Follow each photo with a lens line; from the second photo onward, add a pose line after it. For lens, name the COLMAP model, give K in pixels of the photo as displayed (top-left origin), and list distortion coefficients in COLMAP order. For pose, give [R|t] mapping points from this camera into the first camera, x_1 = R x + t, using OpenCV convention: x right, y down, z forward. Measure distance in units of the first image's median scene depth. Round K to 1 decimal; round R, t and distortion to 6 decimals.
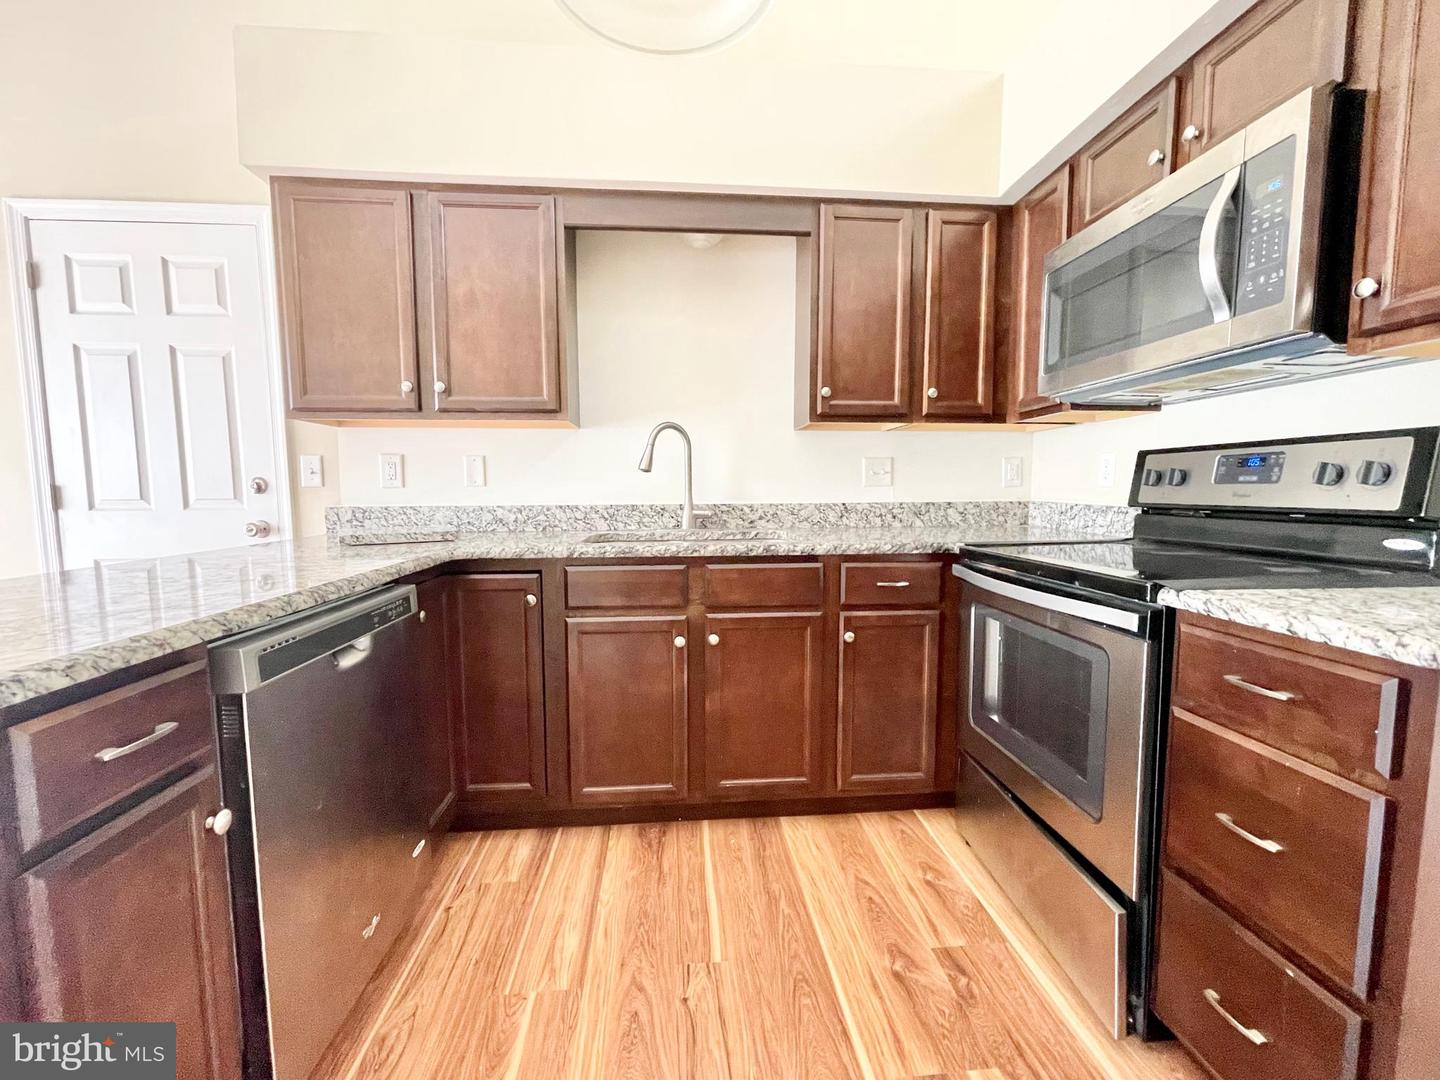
lens RADIAL K [[601.2, 0, 720.4], [0, 601.2, 545.3], [0, 0, 1]] dist [-0.000789, 0.000224]
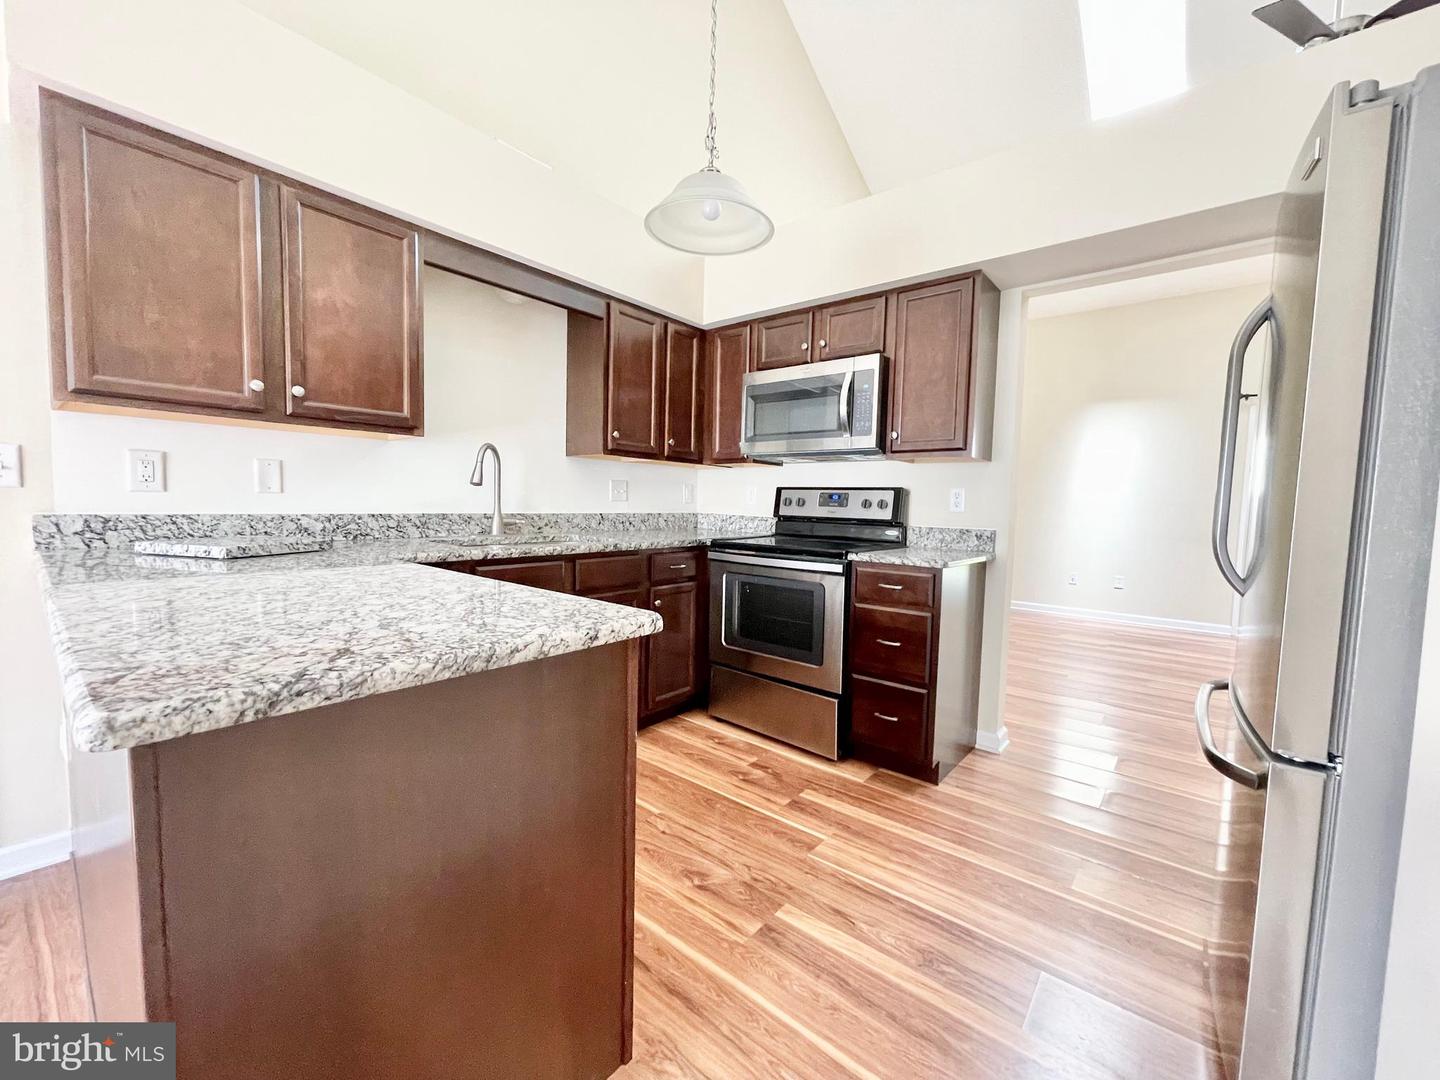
lens RADIAL K [[574.9, 0, 715.4], [0, 574.9, 543.8], [0, 0, 1]] dist [-0.001365, -0.000124]
pose [[0.707635, -0.030839, 0.705905, -0.664738], [0.039533, 0.999210, 0.004023, 0.003370], [-0.705472, 0.025060, 0.708295, -0.116516]]
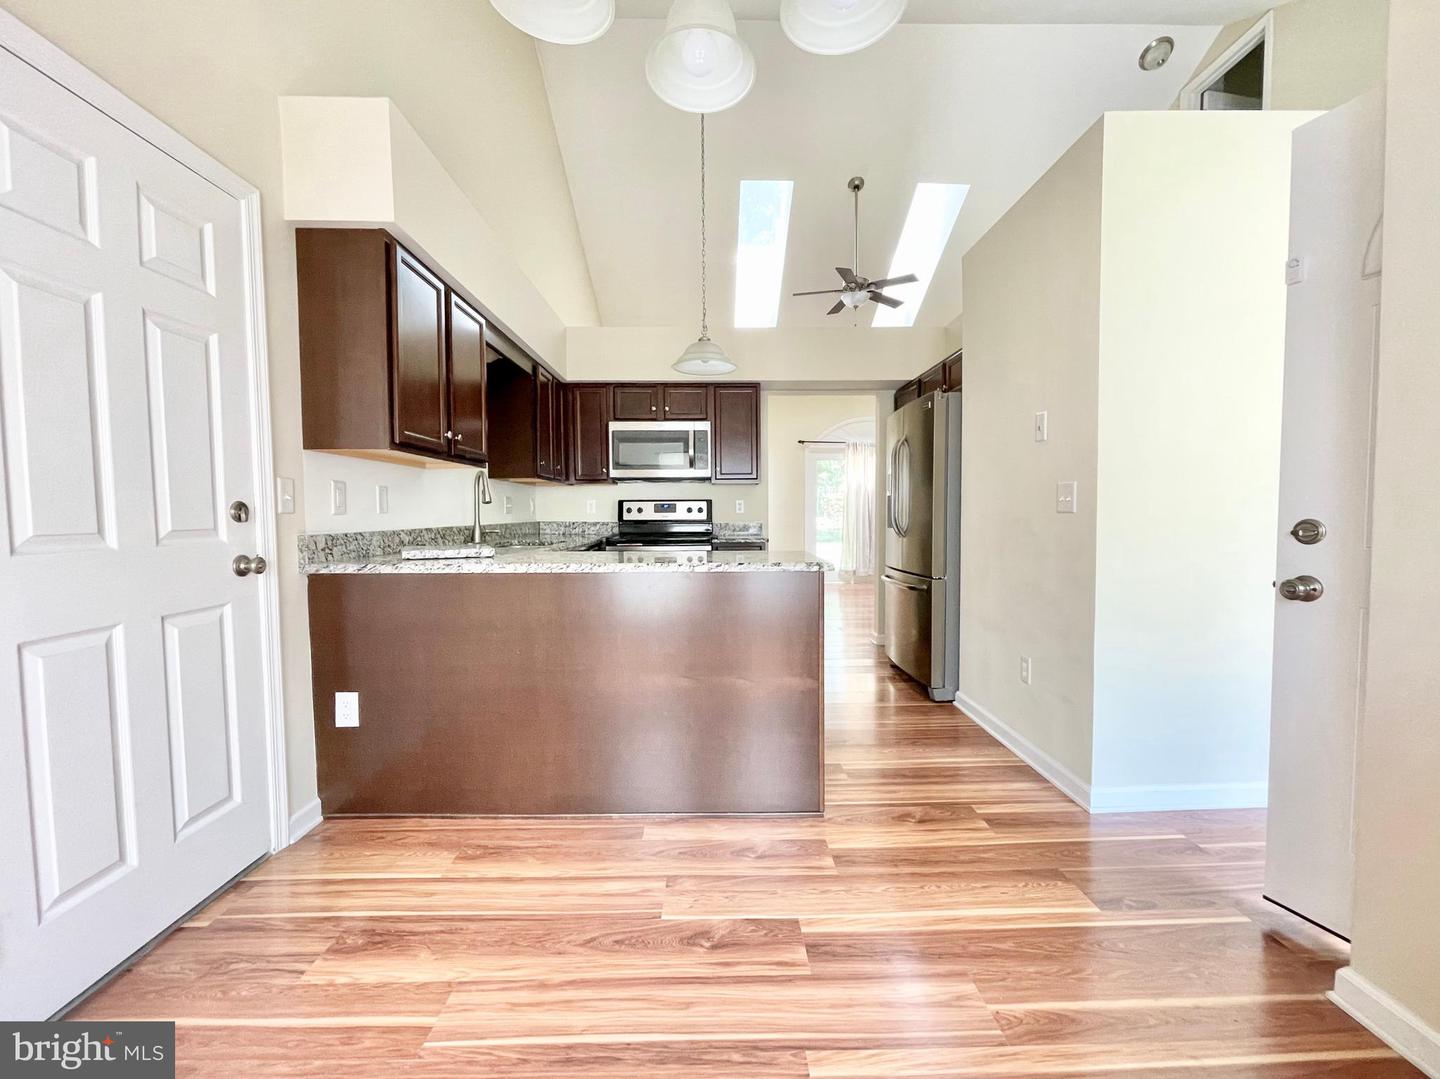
lens RADIAL K [[619.0, 0, 729.3], [0, 619.0, 543.5], [0, 0, 1]] dist [0.001600, 0.000323]
pose [[0.053132, -0.045804, 0.997536, -1.842481], [0.100651, 0.994106, 0.040286, -0.029127], [-0.993502, 0.098263, 0.057429, 0.370487]]
